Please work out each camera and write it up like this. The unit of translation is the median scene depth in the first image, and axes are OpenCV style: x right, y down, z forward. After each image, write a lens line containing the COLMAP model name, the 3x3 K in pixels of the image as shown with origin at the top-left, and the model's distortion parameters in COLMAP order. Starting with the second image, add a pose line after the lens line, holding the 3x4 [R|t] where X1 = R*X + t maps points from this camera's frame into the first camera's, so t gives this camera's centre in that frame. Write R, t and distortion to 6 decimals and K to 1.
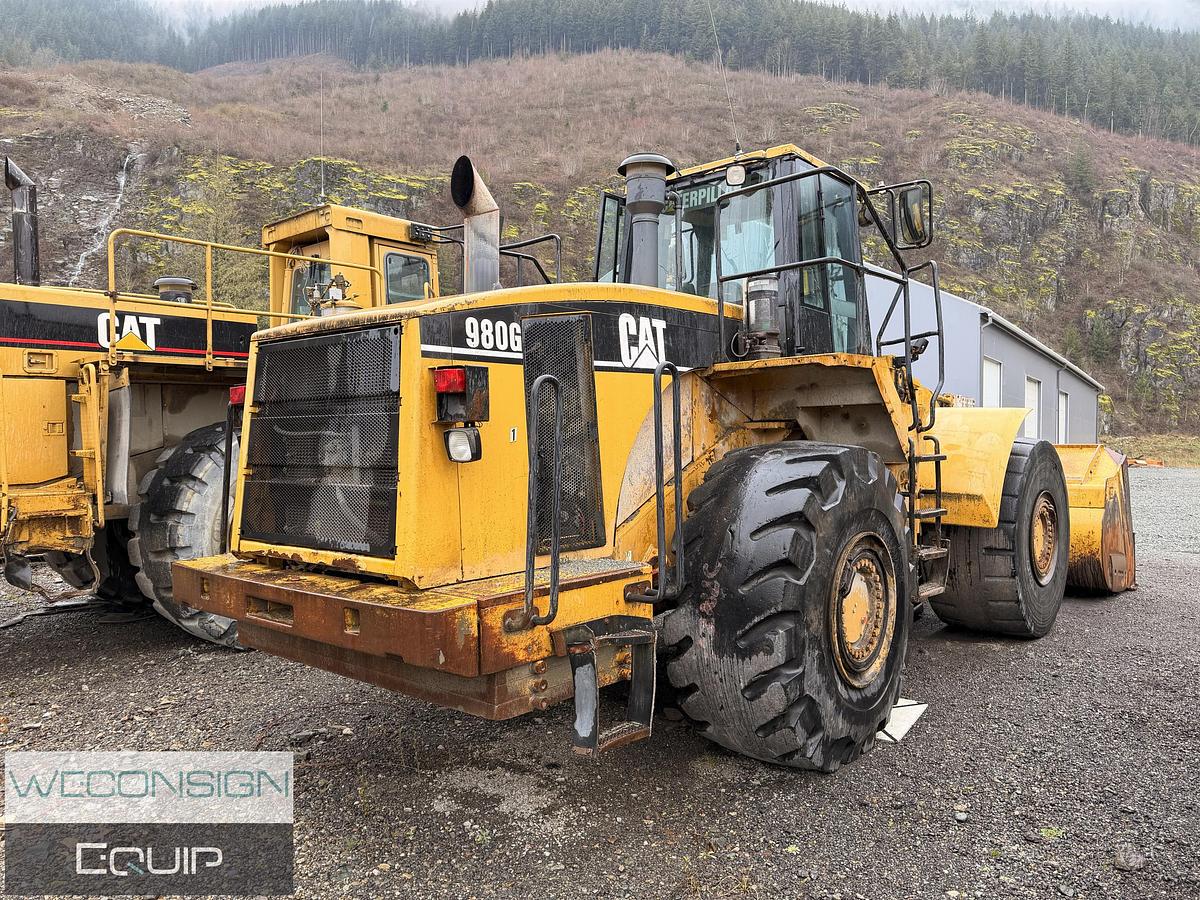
lens RADIAL K [[880.4, 0, 578.7], [0, 880.4, 448.2], [0, 0, 1]] dist [0.178848, -0.368569]
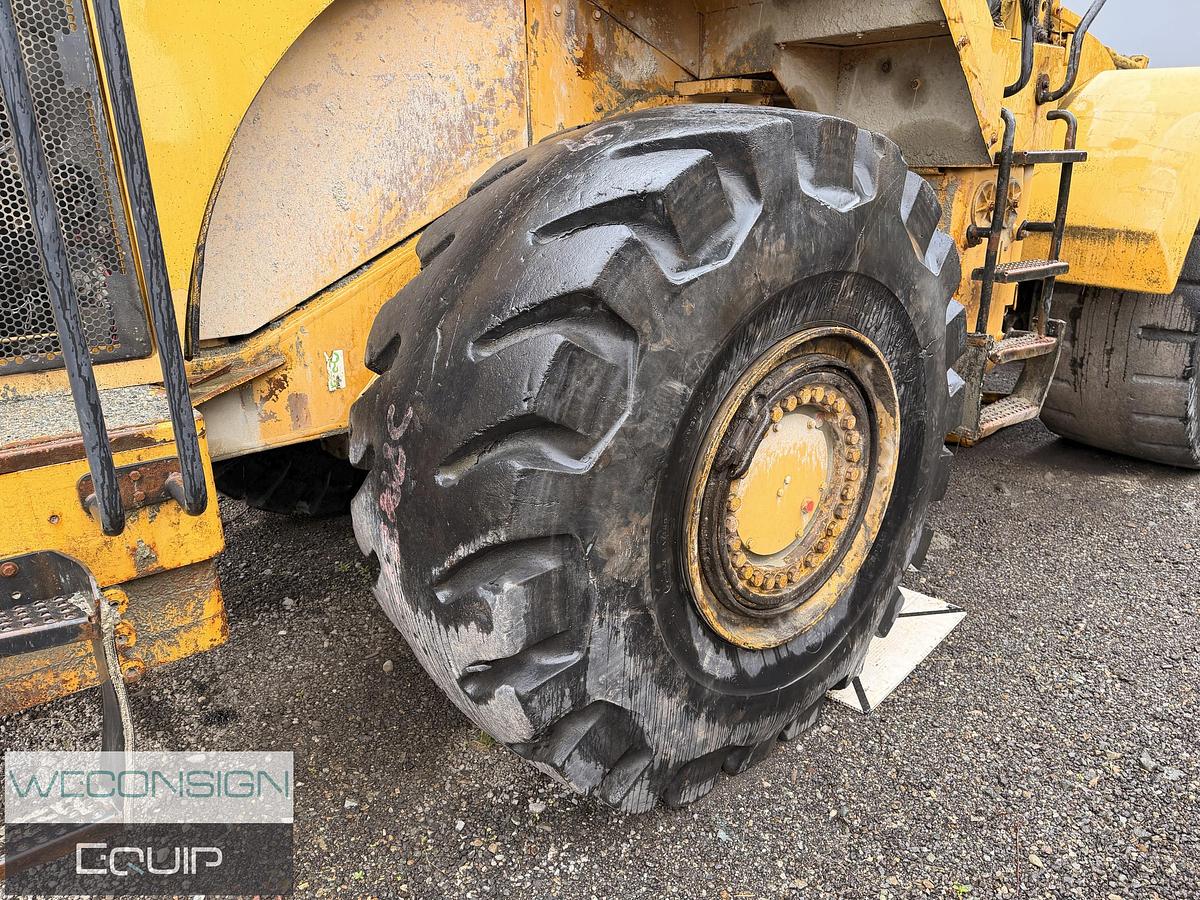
lens RADIAL K [[834.8, 0, 608.3], [0, 834.8, 449.5], [0, 0, 1]] dist [0.095194, -0.131334]
pose [[0.986504, 0.054428, -0.154425, 0.276912], [-0.002851, 0.948702, 0.316158, 0.020054], [0.163711, -0.311450, 0.936054, 0.562725]]
